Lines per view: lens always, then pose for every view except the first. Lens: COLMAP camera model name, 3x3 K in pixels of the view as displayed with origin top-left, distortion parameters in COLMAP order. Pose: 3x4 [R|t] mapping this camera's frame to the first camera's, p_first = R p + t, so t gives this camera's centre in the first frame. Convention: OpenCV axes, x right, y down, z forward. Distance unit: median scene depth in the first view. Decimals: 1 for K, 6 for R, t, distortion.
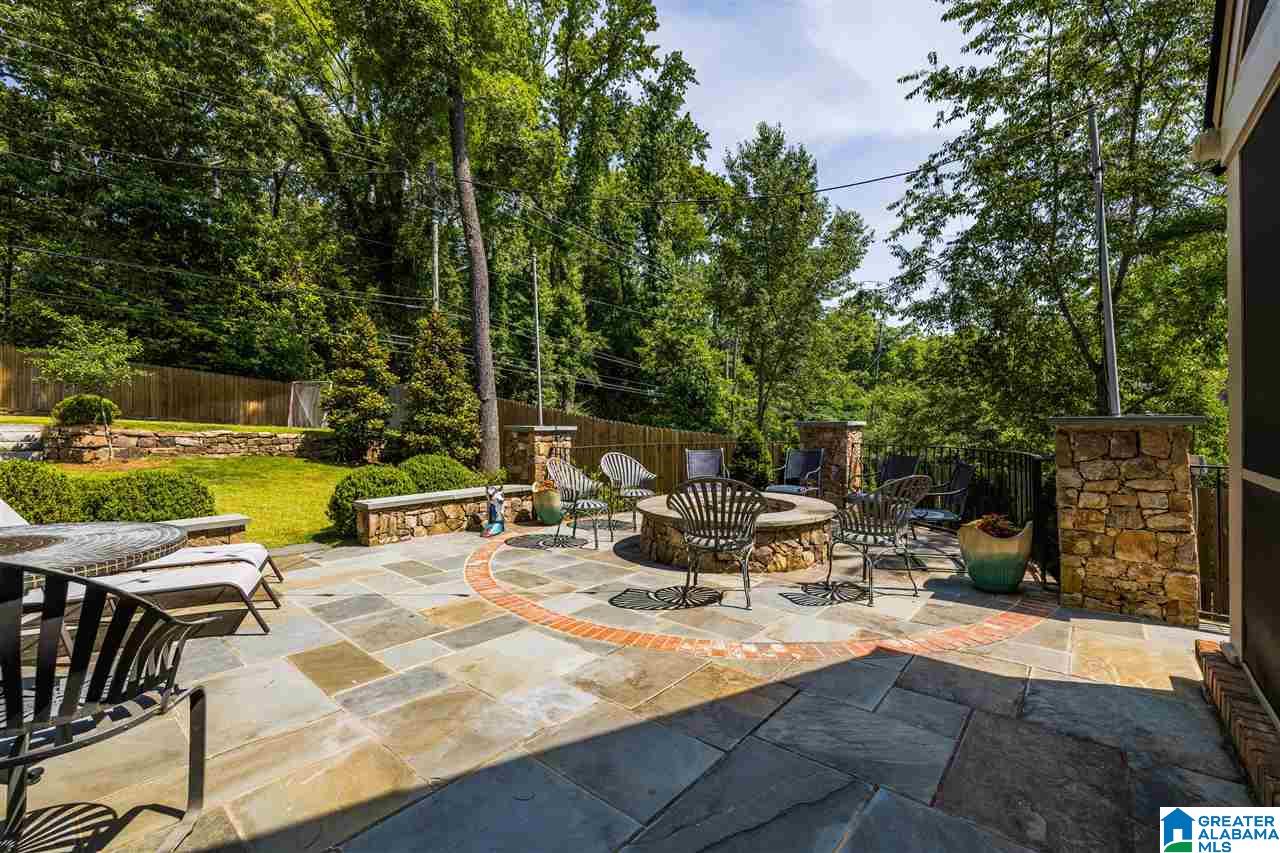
lens RADIAL K [[532.7, 0, 639.4], [0, 532.7, 416.7], [0, 0, 1]] dist [0.000987, 0.000001]
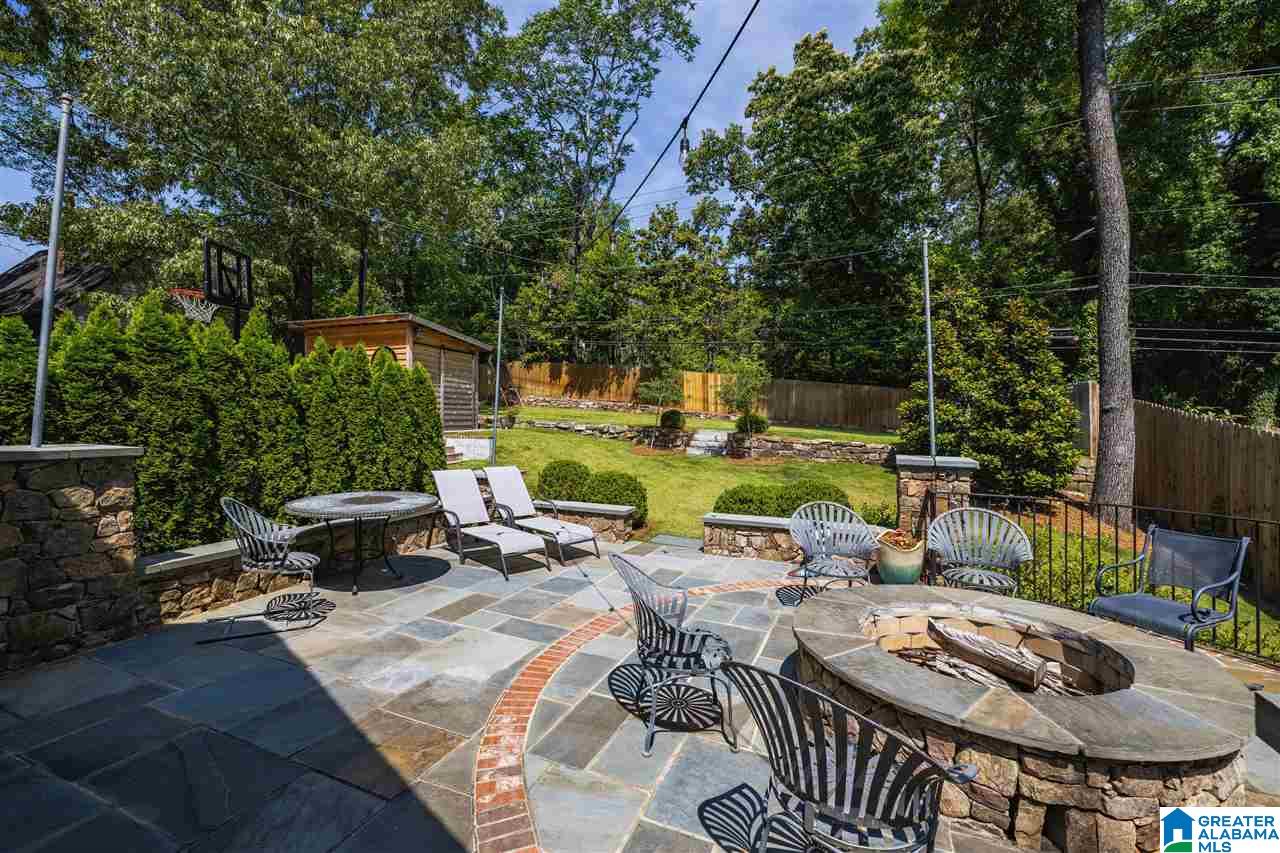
lens RADIAL K [[530.0, 0, 627.9], [0, 530.0, 421.5], [0, 0, 1]] dist [0.000354, -0.000004]
pose [[0.307729, 0.008635, -0.951435, 0.520805], [-0.002481, 0.999963, 0.008273, -0.052333], [0.951471, -0.000185, 0.307739, 0.457632]]
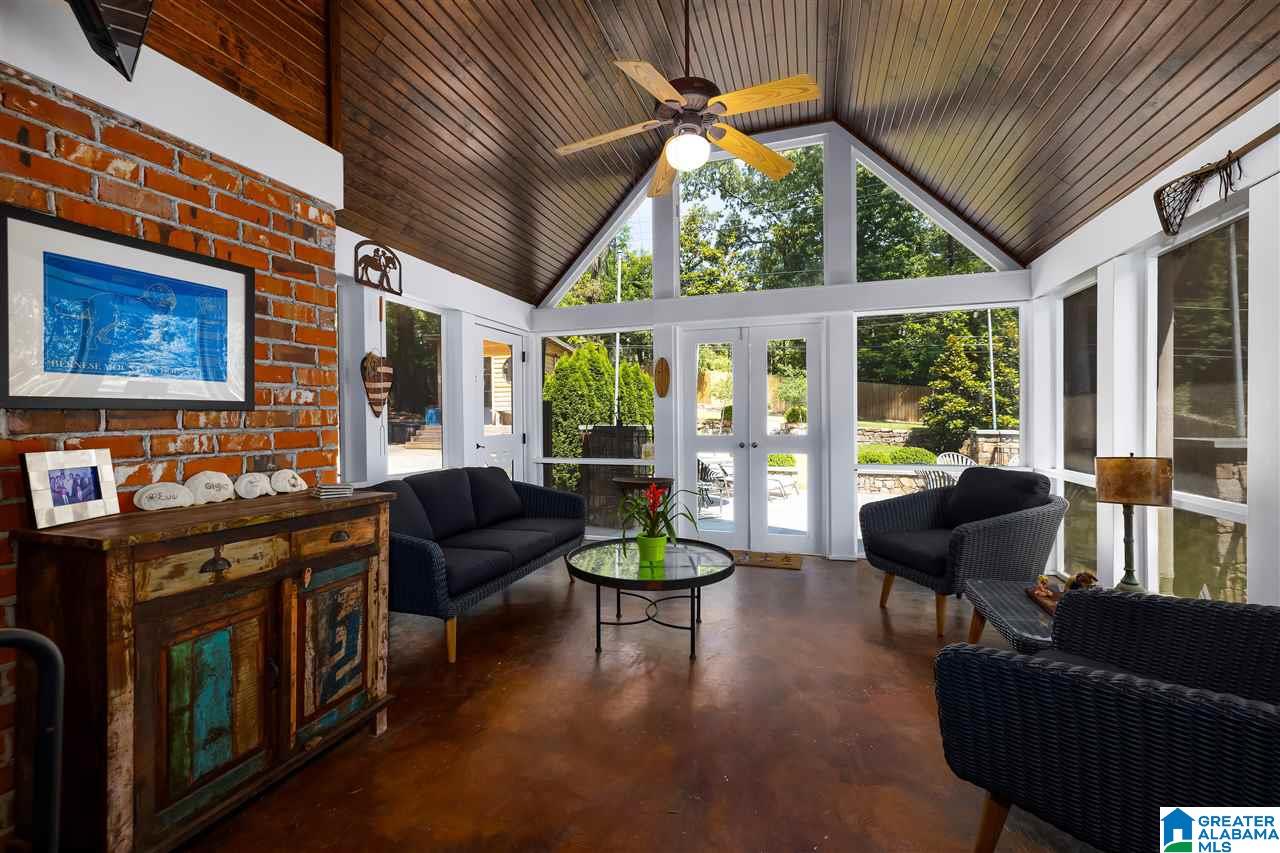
lens RADIAL K [[532.7, 0, 639.4], [0, 532.7, 416.7], [0, 0, 1]] dist [0.000987, 0.000001]
pose [[0.381758, 0.001983, -0.924260, 0.895431], [0.010228, 0.999927, 0.006369, -0.043116], [0.924206, -0.011884, 0.381710, -0.393132]]
